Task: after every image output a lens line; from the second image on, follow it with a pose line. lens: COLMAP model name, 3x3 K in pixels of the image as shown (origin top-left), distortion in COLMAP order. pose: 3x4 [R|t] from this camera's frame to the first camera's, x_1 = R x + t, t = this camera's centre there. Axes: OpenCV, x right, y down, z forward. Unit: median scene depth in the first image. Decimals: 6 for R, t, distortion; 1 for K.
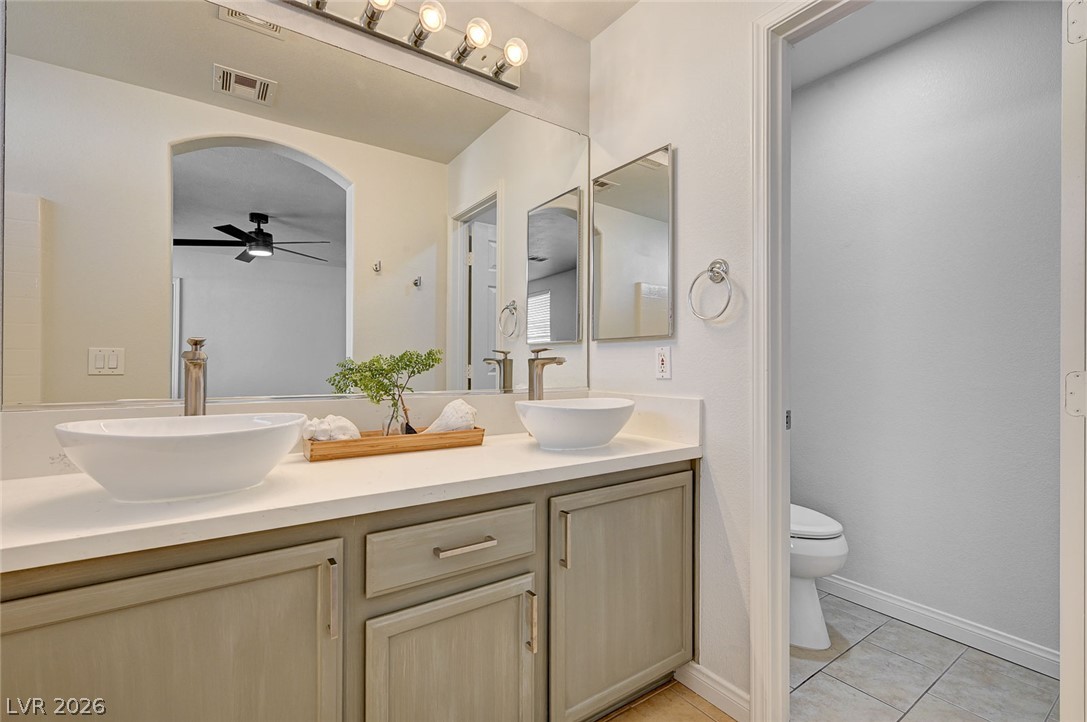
lens RADIAL K [[498.0, 0, 543.6], [0, 498.0, 364.4], [0, 0, 1]] dist [-0.000210, 0.000557]
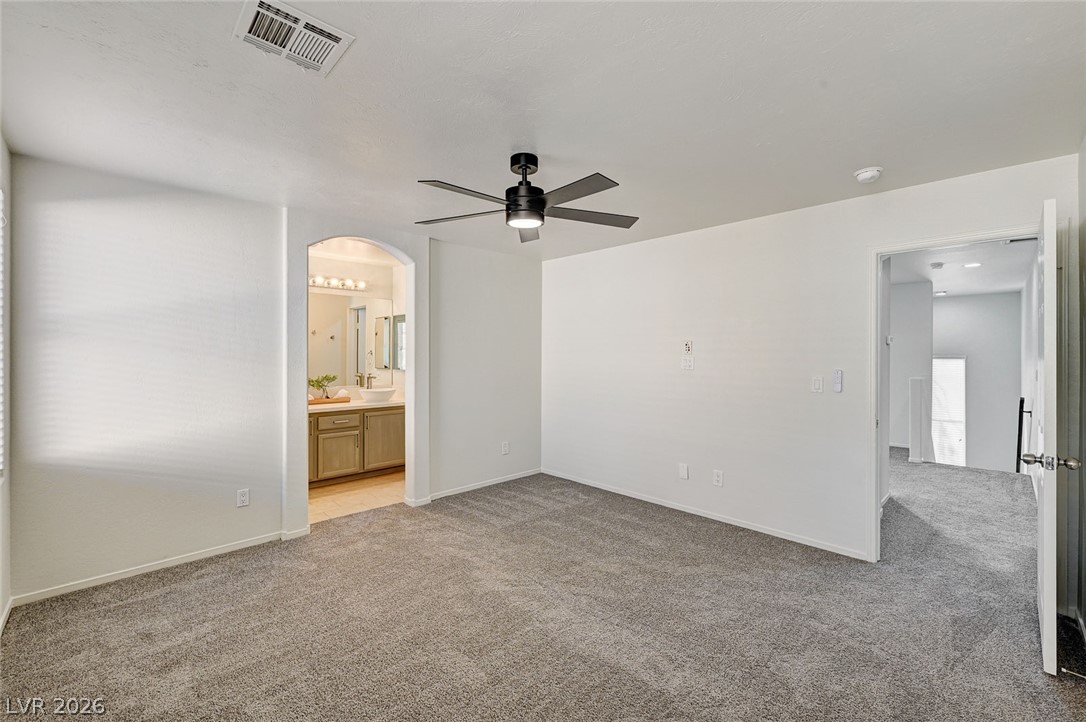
lens RADIAL K [[449.6, 0, 543.1], [0, 449.6, 362.1], [0, 0, 1]] dist [-0.003777, -0.000396]
pose [[0.984086, 0.000749, 0.177689, 0.707425], [-0.002047, 0.999973, 0.007124, -0.157428], [-0.177679, -0.007374, 0.984061, -2.550212]]
